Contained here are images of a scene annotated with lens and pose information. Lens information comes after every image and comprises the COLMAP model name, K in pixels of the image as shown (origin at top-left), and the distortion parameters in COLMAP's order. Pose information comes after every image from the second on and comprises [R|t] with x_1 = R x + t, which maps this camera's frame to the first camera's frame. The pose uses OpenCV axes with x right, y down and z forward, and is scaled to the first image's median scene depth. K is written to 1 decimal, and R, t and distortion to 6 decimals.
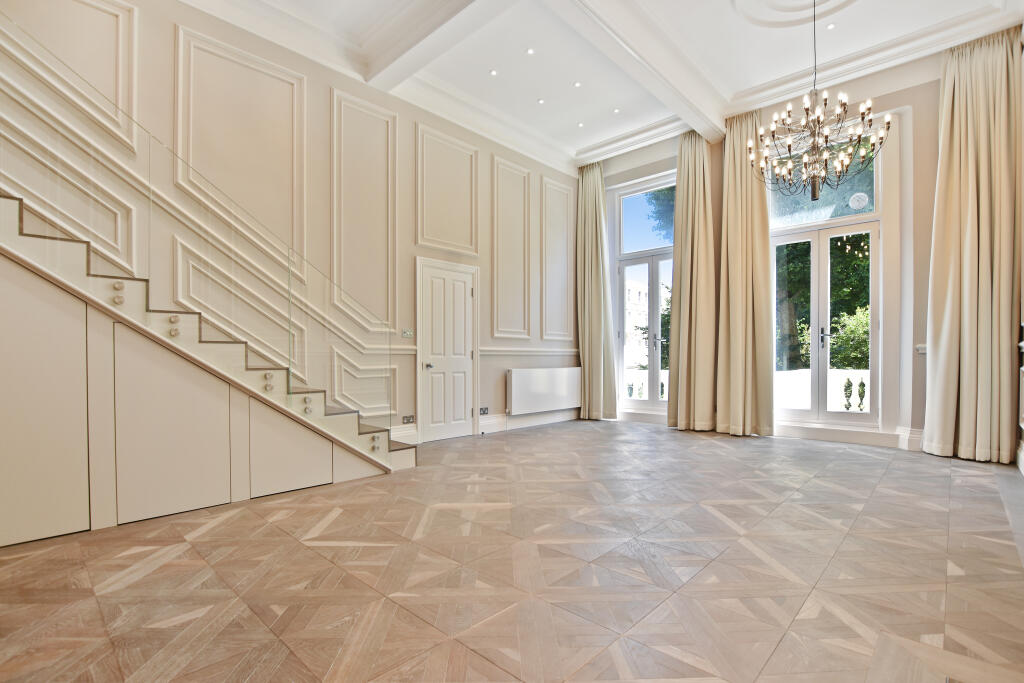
lens RADIAL K [[482.2, 0, 504.0], [0, 482.2, 356.2], [0, 0, 1]] dist [-0.027584, -0.000037]
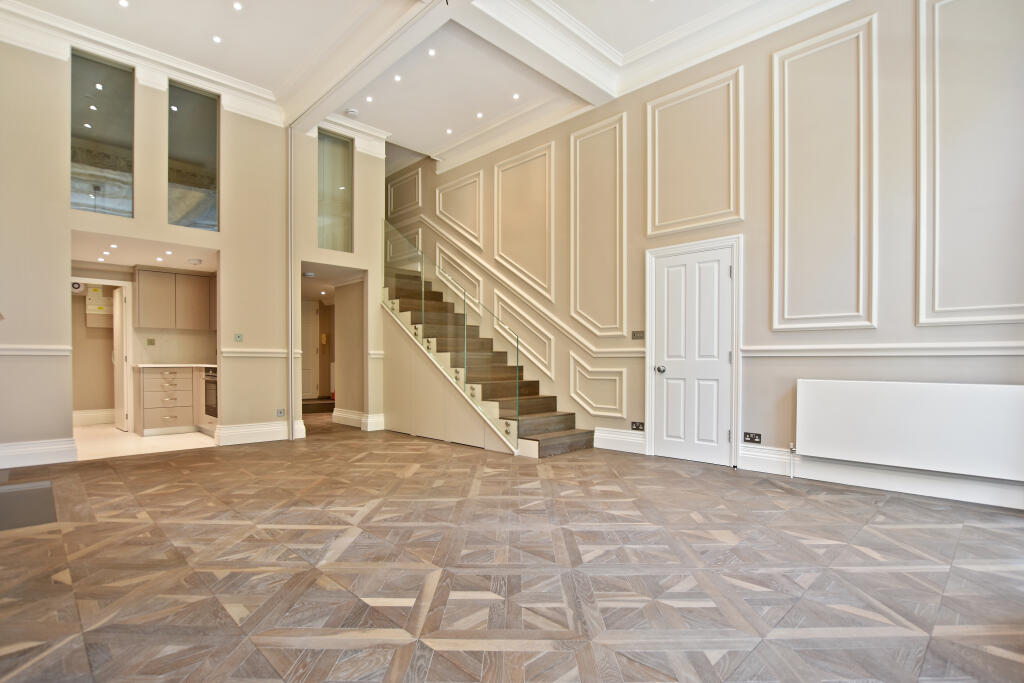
lens RADIAL K [[482.2, 0, 504.0], [0, 482.2, 356.2], [0, 0, 1]] dist [-0.027584, -0.000037]
pose [[-0.016420, -0.006983, -0.999841, 0.743994], [0.003087, 0.999970, -0.007035, 0.000269], [0.999860, -0.003202, -0.016398, 0.747002]]
